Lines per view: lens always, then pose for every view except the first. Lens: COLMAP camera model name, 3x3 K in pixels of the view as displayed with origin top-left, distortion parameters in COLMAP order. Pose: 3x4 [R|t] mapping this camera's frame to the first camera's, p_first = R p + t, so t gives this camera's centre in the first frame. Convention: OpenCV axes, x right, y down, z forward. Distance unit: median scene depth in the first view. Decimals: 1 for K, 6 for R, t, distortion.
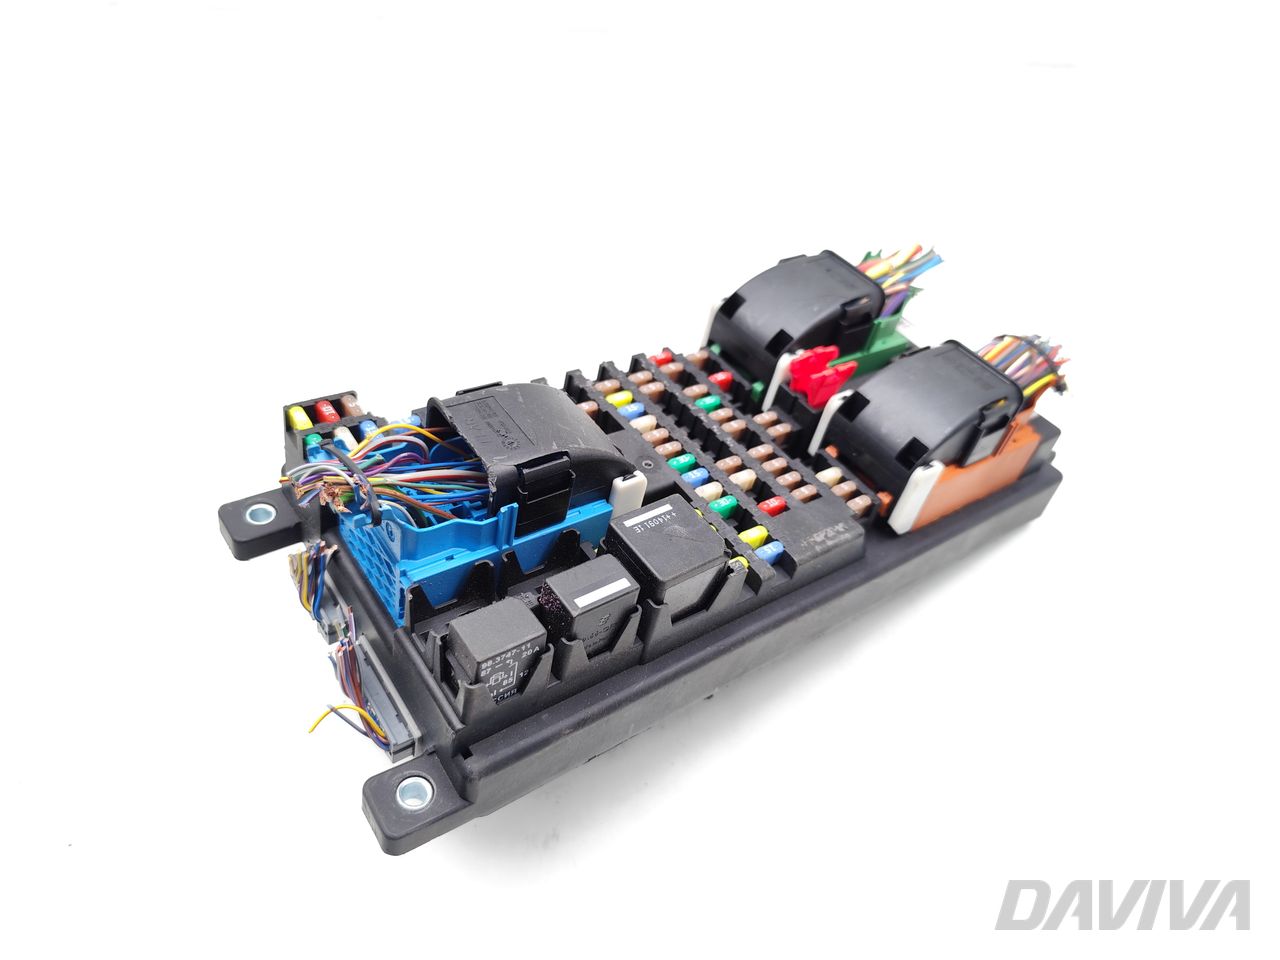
lens RADIAL K [[892.4, 0, 640.0], [0, 892.4, 480.0], [0, 0, 1]] dist [-0.003011, -0.000434]
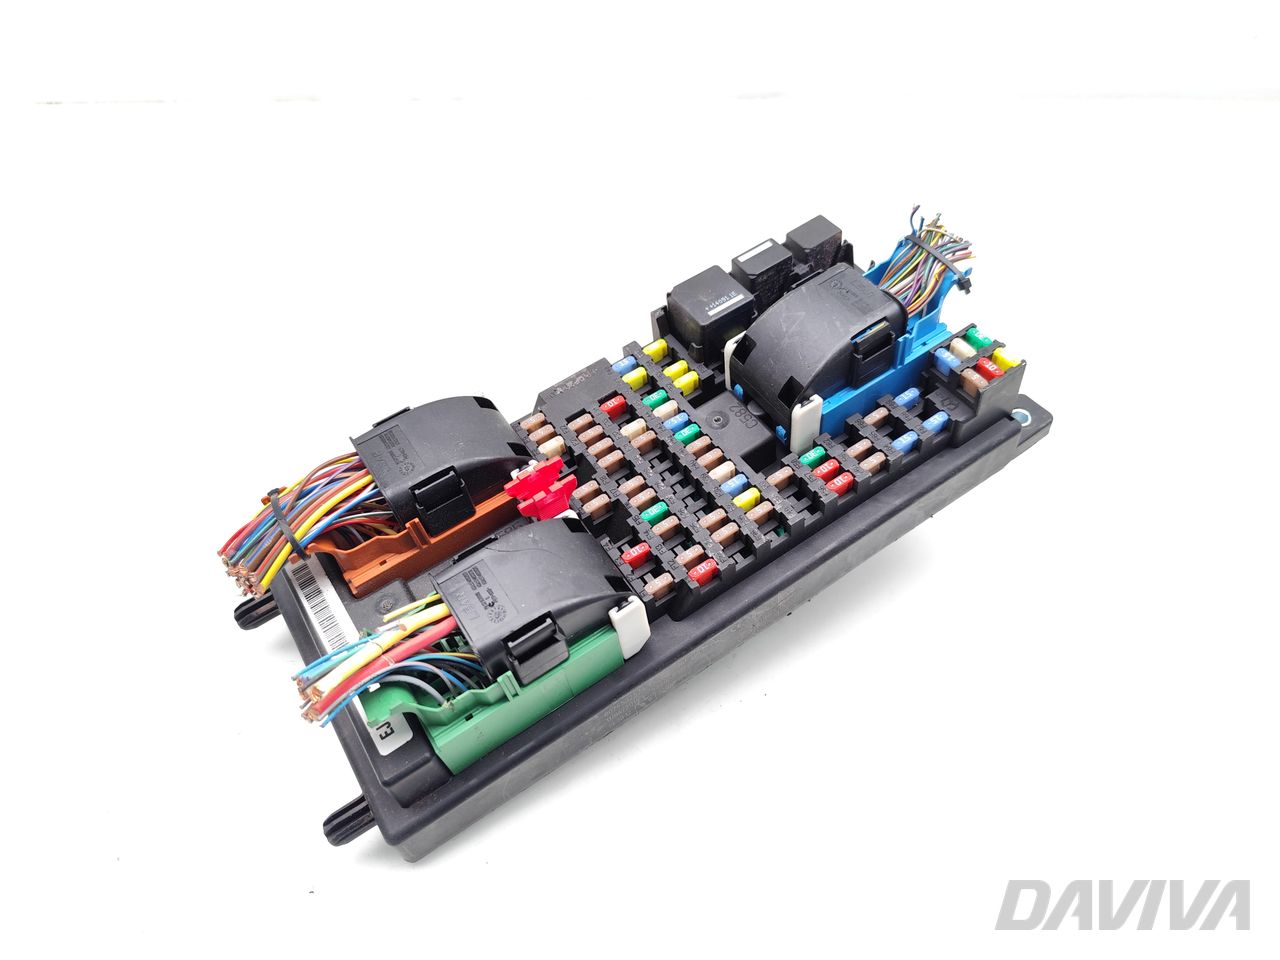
lens RADIAL K [[892.4, 0, 640.0], [0, 892.4, 480.0], [0, 0, 1]] dist [-0.003011, -0.000434]
pose [[-0.996130, -0.081837, -0.032068, 0.135319], [-0.021885, -0.122423, 0.992237, -1.120216], [-0.085127, 0.989098, 0.120159, 0.903824]]
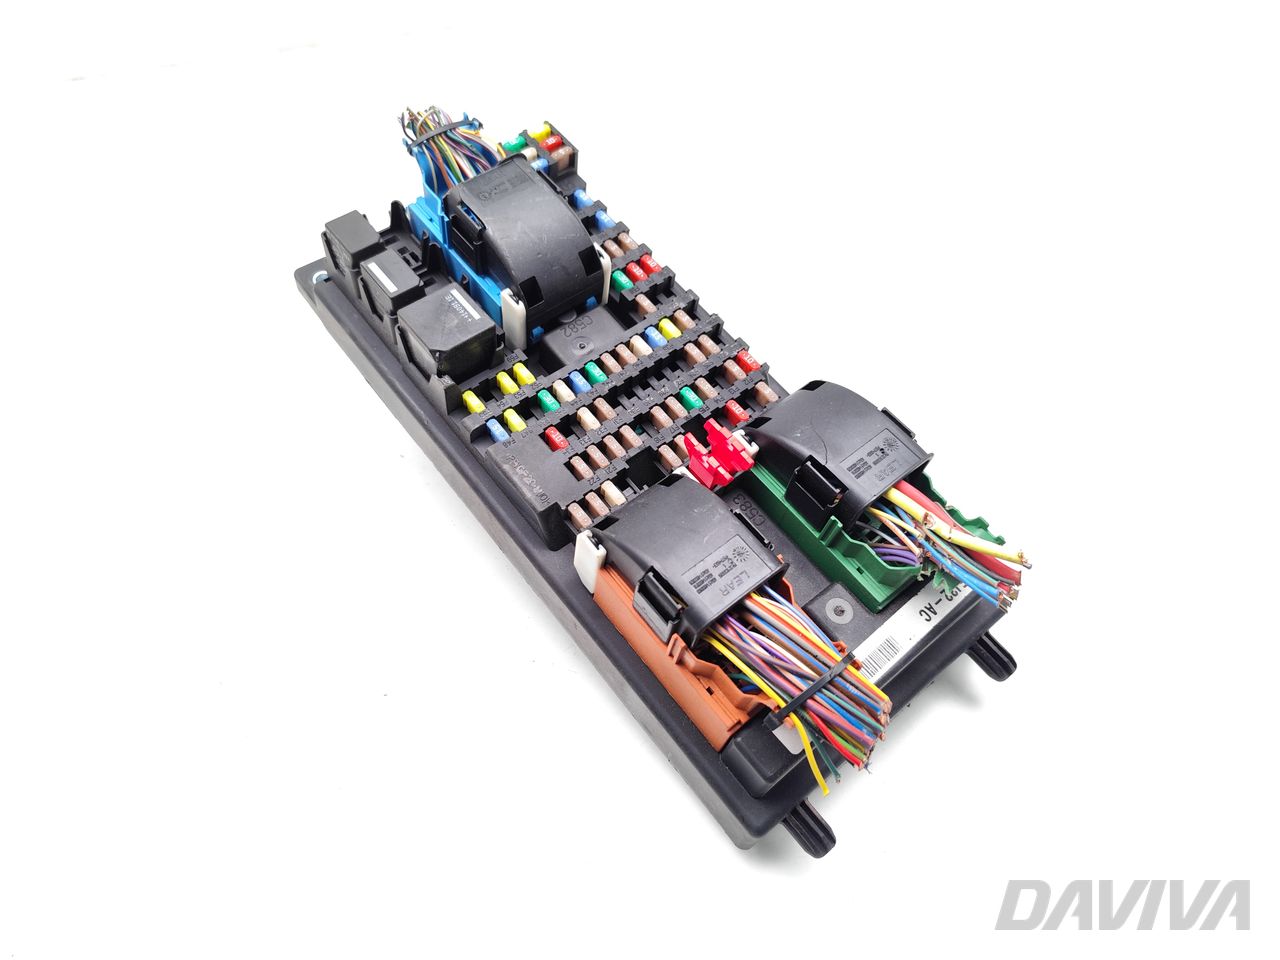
lens RADIAL K [[892.4, 0, 640.0], [0, 892.4, 480.0], [0, 0, 1]] dist [-0.003011, -0.000434]
pose [[0.085589, 0.763669, -0.639910, 0.855768], [-0.733734, 0.482810, 0.478048, -0.521289], [0.674025, 0.428608, 0.601652, 0.405291]]
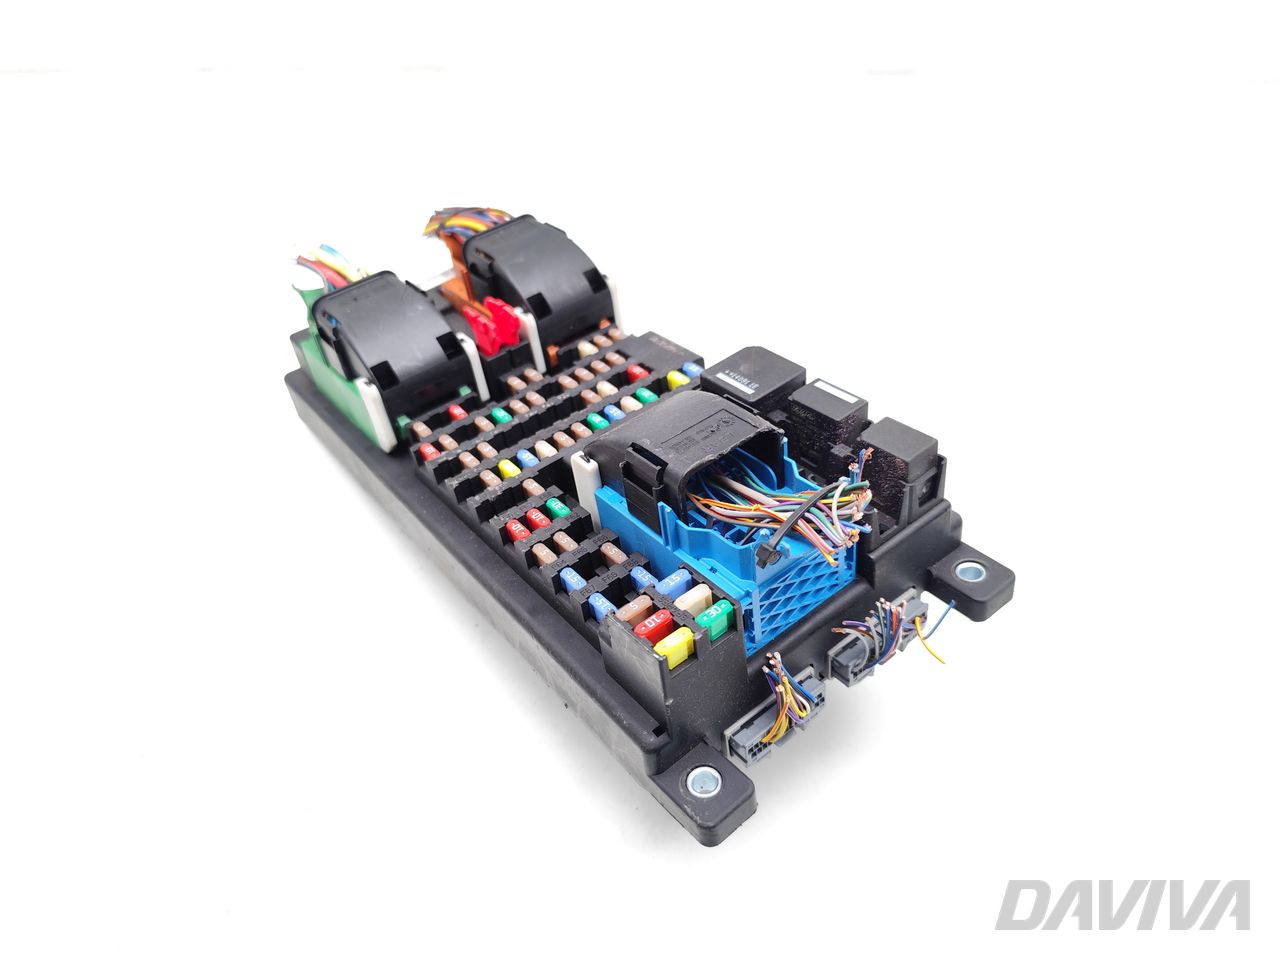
lens RADIAL K [[913.5, 0, 640.0], [0, 913.5, 480.0], [0, 0, 1]] dist [-0.000419, -0.000139]
pose [[-0.059663, -0.749564, 0.659238, -0.703057], [0.744802, 0.406276, 0.529349, -0.514684], [-0.664613, 0.522584, 0.534037, 0.412883]]
